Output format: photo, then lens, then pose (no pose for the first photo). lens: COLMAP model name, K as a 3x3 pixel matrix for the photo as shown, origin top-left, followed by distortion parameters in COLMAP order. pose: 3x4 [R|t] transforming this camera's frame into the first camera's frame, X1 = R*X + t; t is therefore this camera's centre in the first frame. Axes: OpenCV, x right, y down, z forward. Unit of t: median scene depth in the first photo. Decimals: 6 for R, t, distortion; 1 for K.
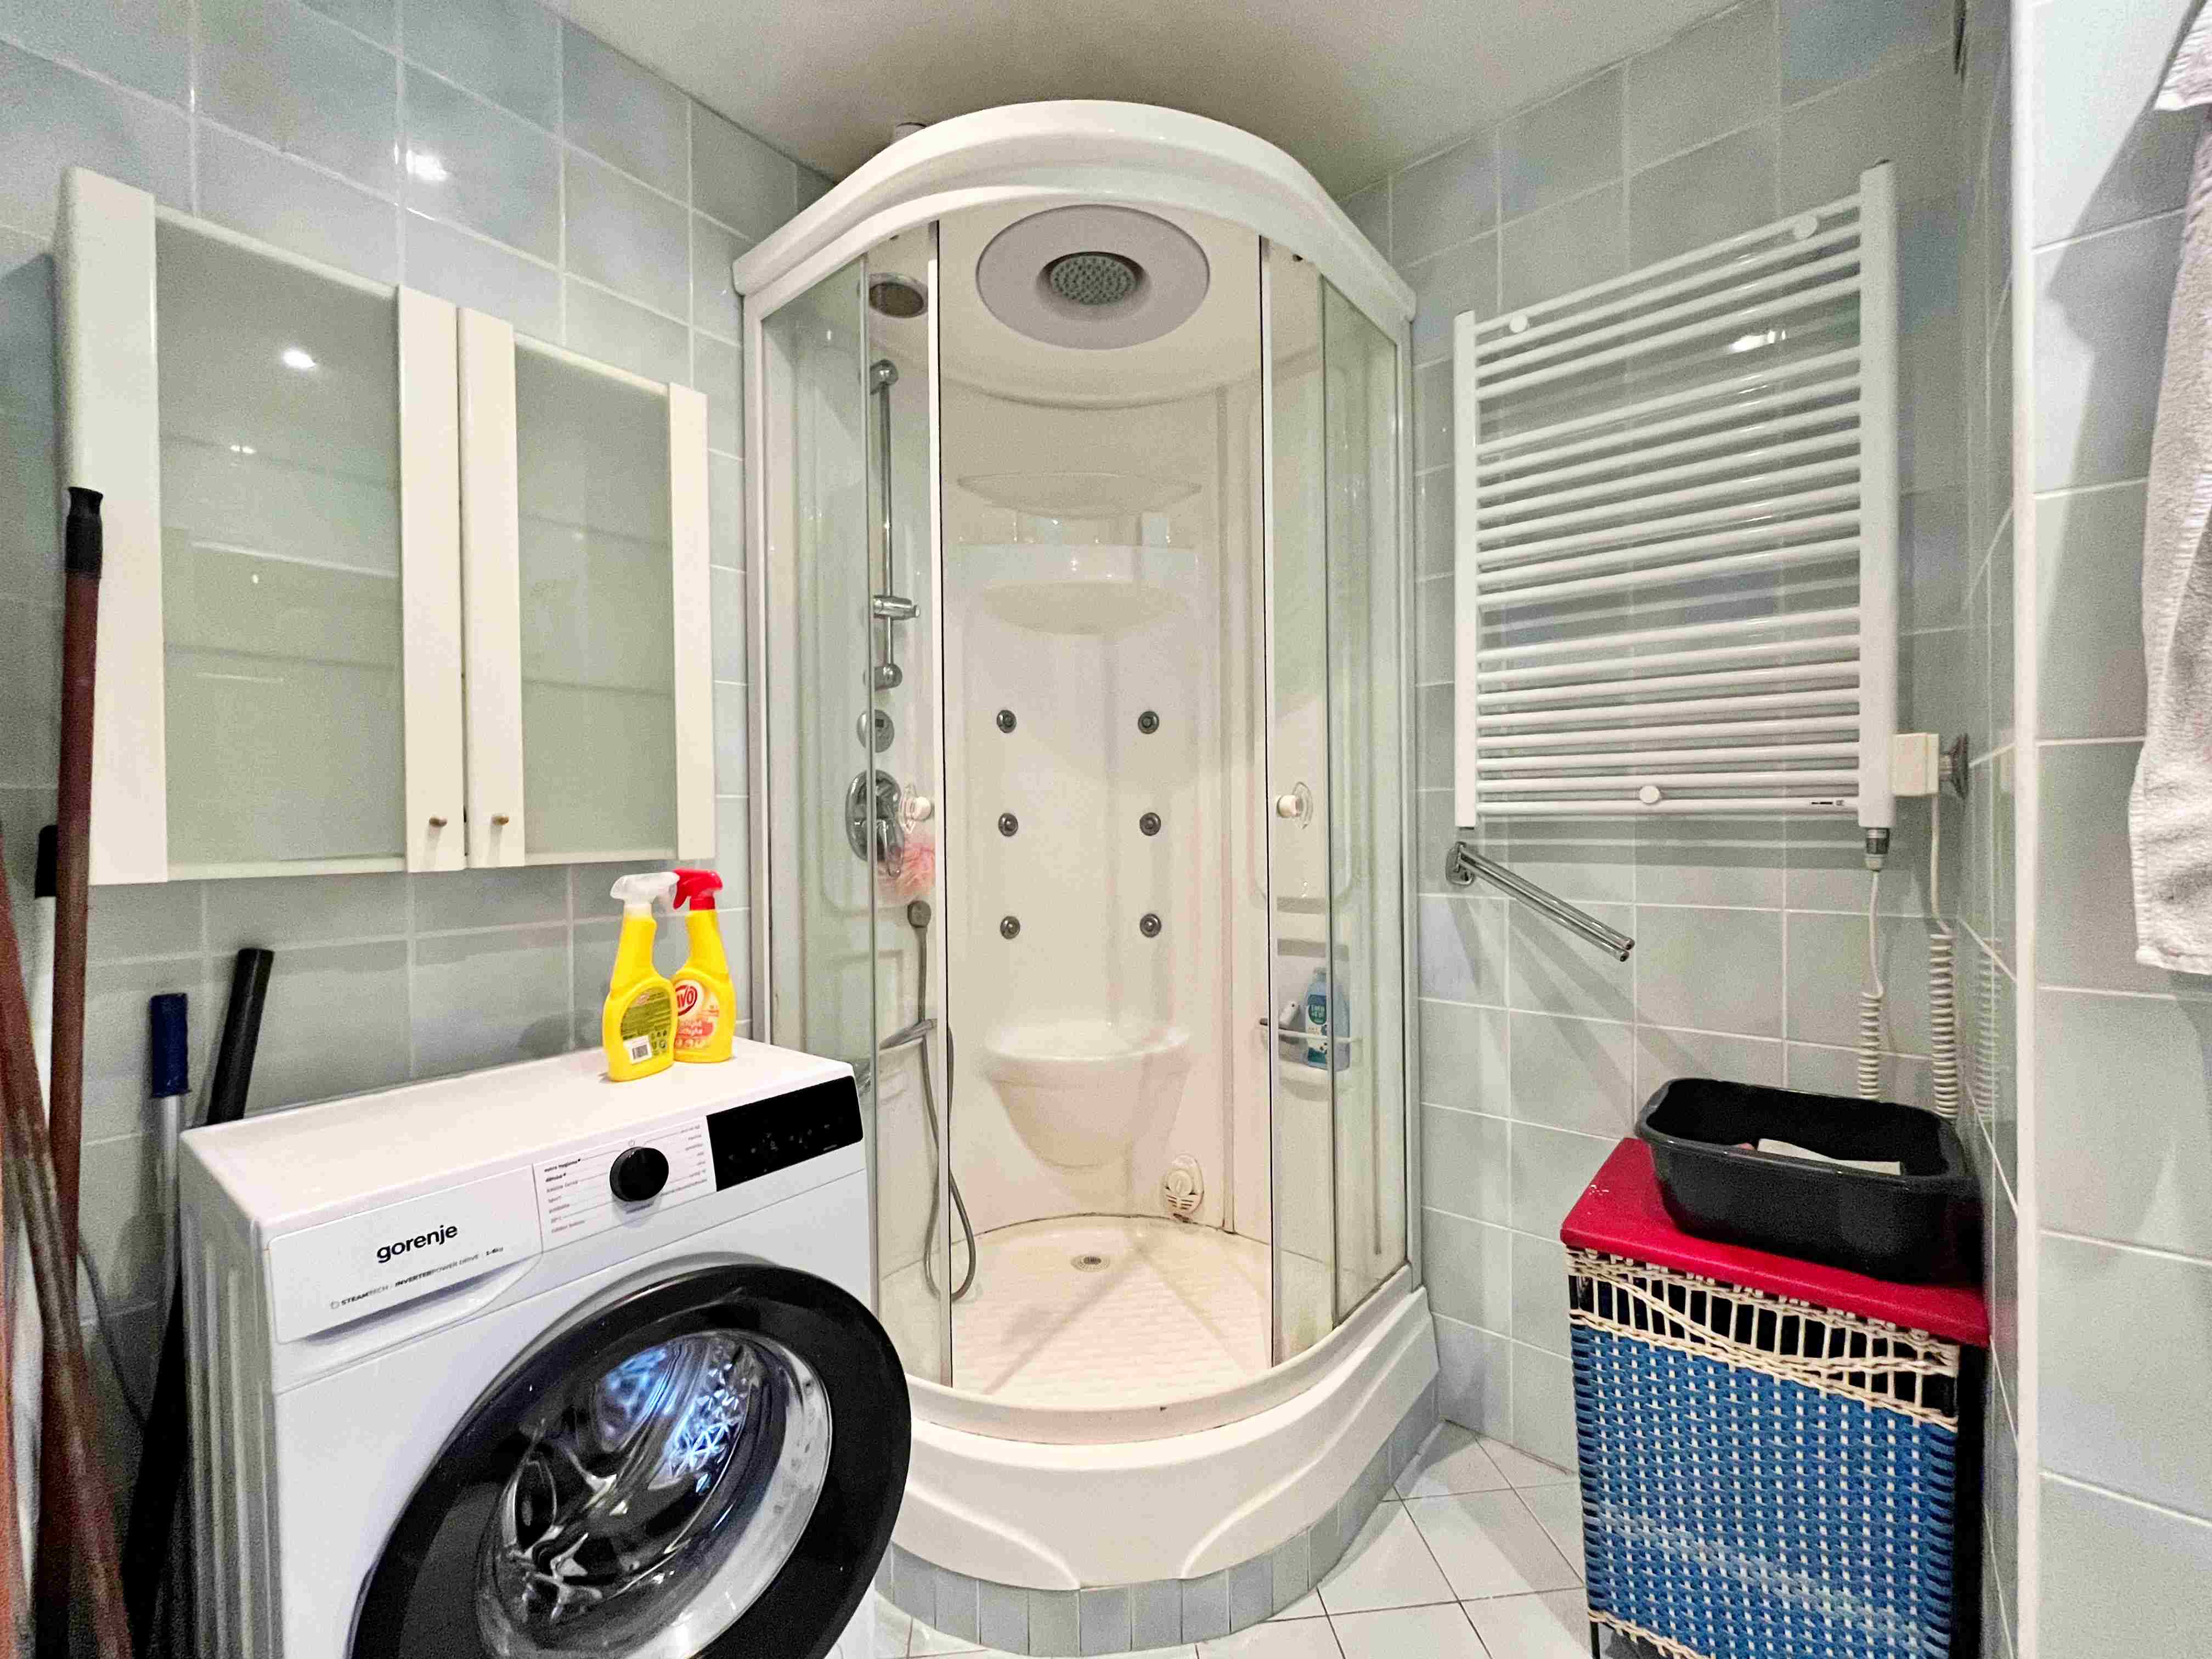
lens RADIAL K [[901.6, 0, 1095.7], [0, 901.6, 821.4], [0, 0, 1]] dist [-0.002100, -0.000072]
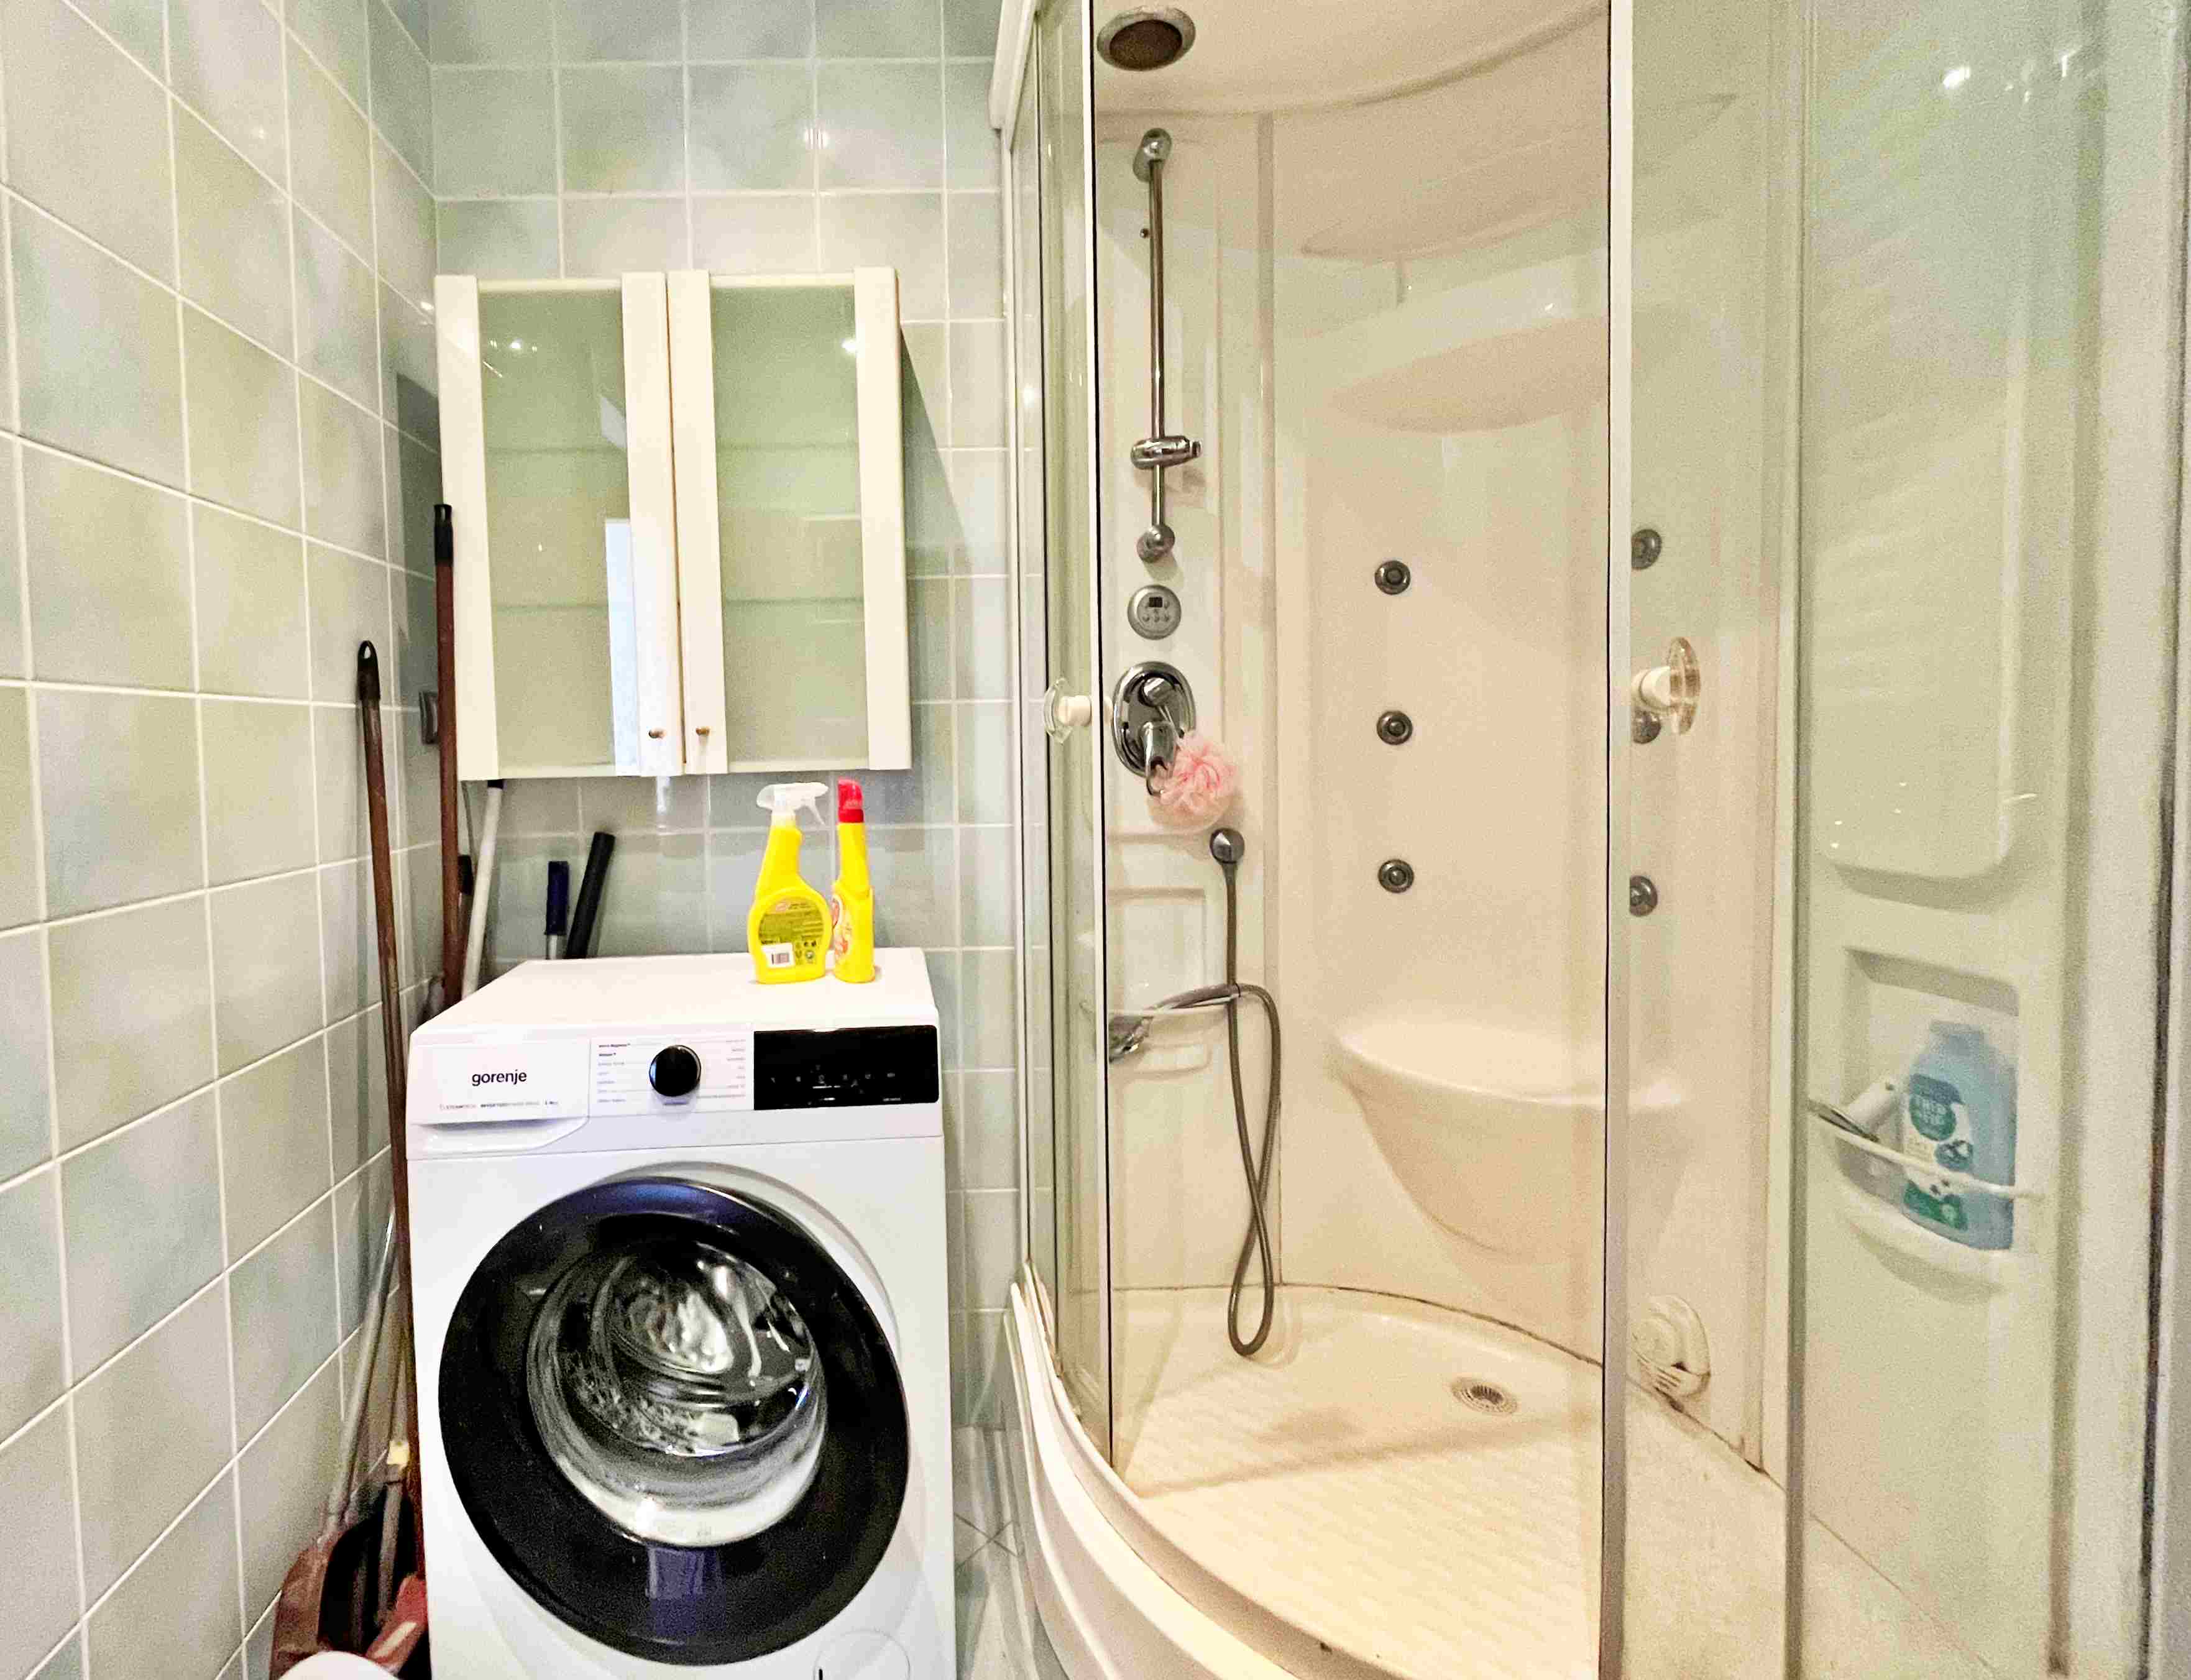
lens RADIAL K [[1027.4, 0, 934.9], [0, 1027.4, 774.4], [0, 0, 1]] dist [-0.002386, -0.001286]
pose [[0.649819, 0.024479, -0.759695, 0.397778], [0.014404, 0.998905, 0.044508, -0.000956], [0.759953, -0.039865, 0.648755, 0.318958]]
